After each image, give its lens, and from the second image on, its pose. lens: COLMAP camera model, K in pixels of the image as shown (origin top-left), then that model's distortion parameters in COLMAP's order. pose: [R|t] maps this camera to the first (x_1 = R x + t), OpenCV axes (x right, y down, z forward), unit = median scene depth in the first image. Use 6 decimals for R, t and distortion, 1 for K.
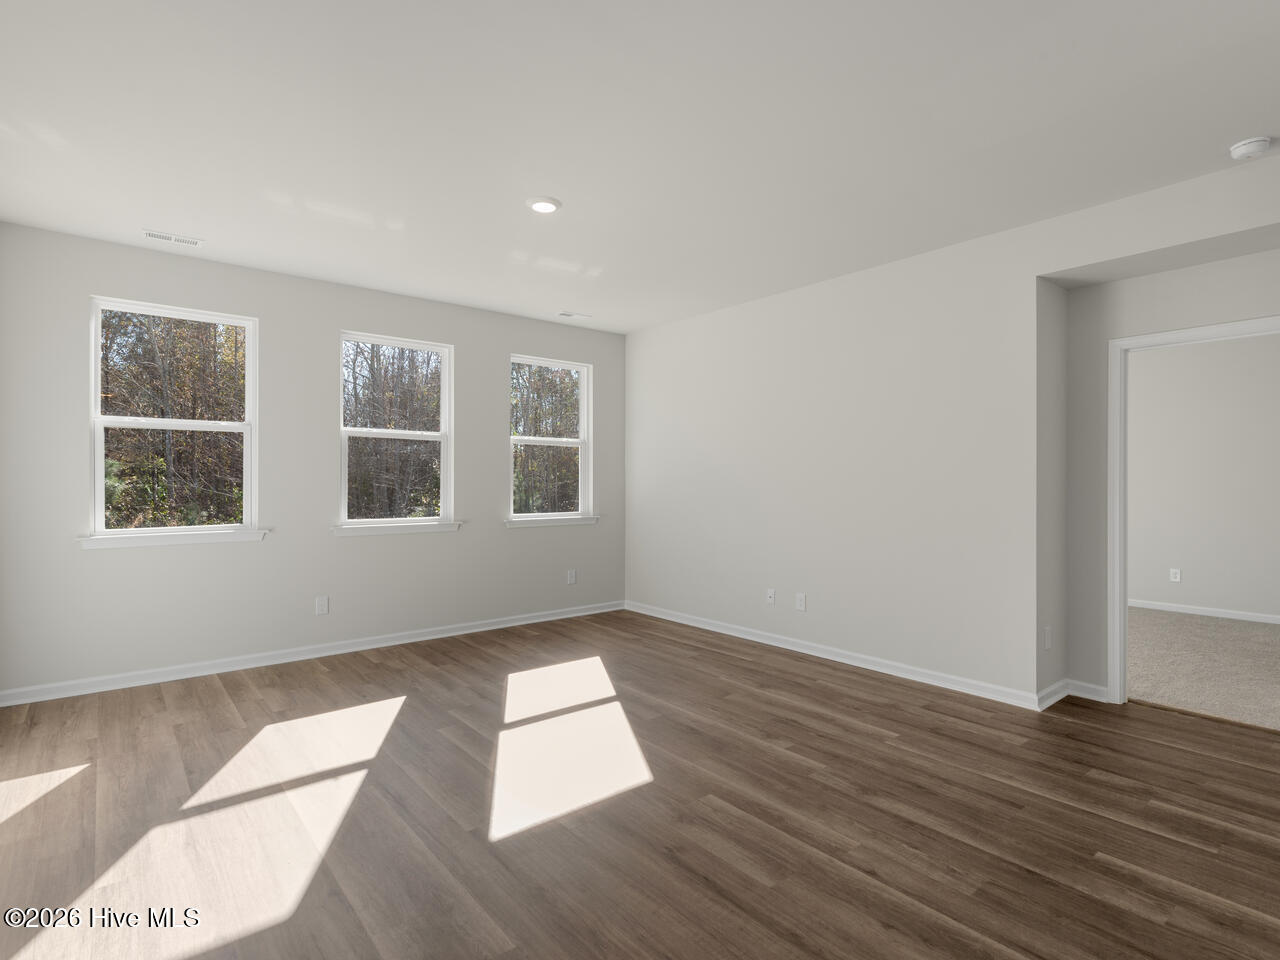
lens RADIAL K [[653.6, 0, 640.0], [0, 653.6, 480.0], [0, 0, 1]] dist [0.003042, -0.000245]
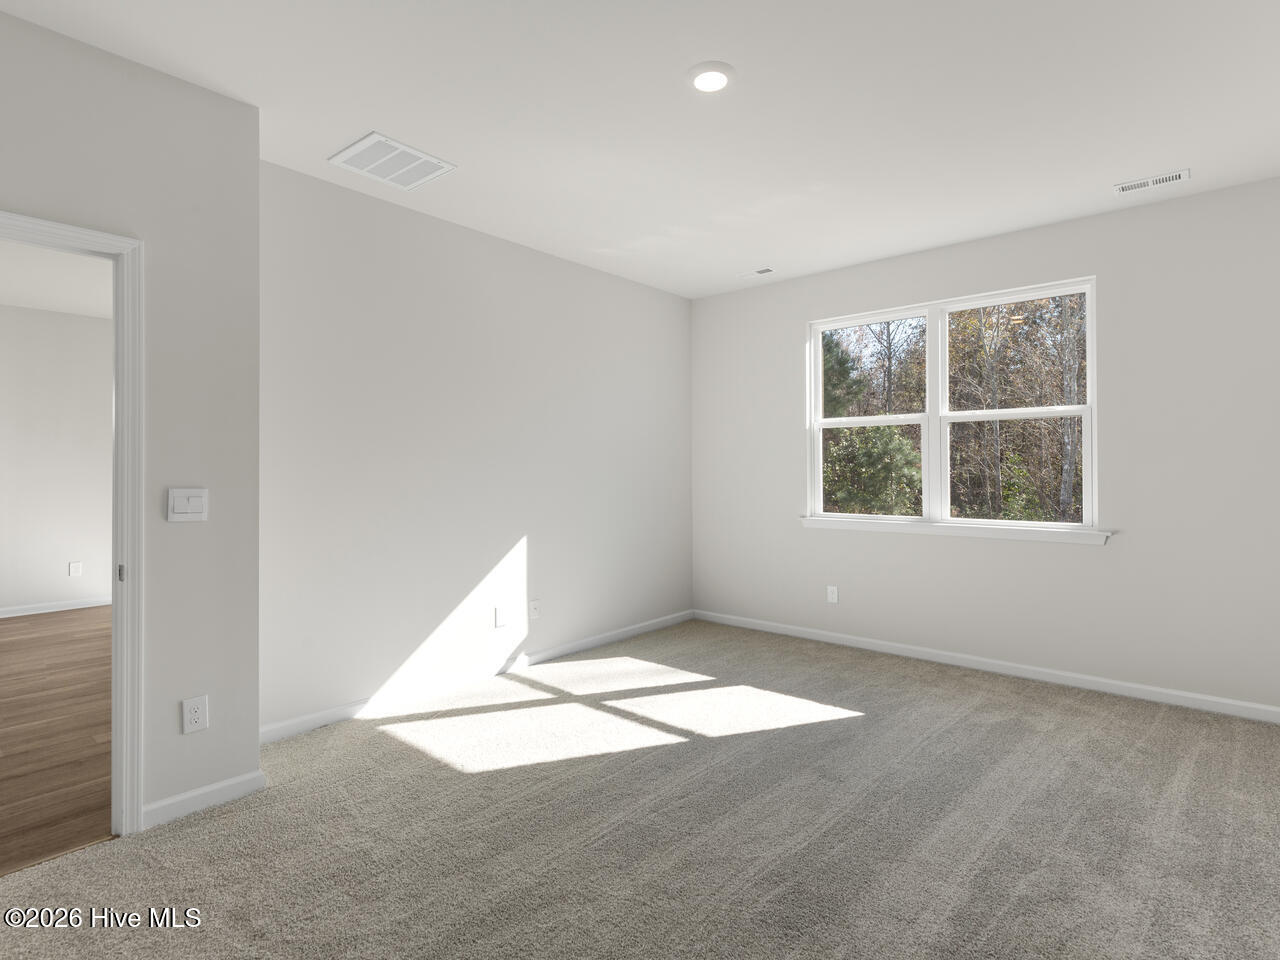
lens RADIAL K [[721.5, 0, 603.6], [0, 721.5, 478.0], [0, 0, 1]] dist [0.069470, -0.000077]
pose [[0.177803, 0.009505, -0.984020, 0.433057], [-0.000924, 0.999955, 0.009492, -0.001253], [0.984066, -0.000779, 0.177804, 0.368234]]
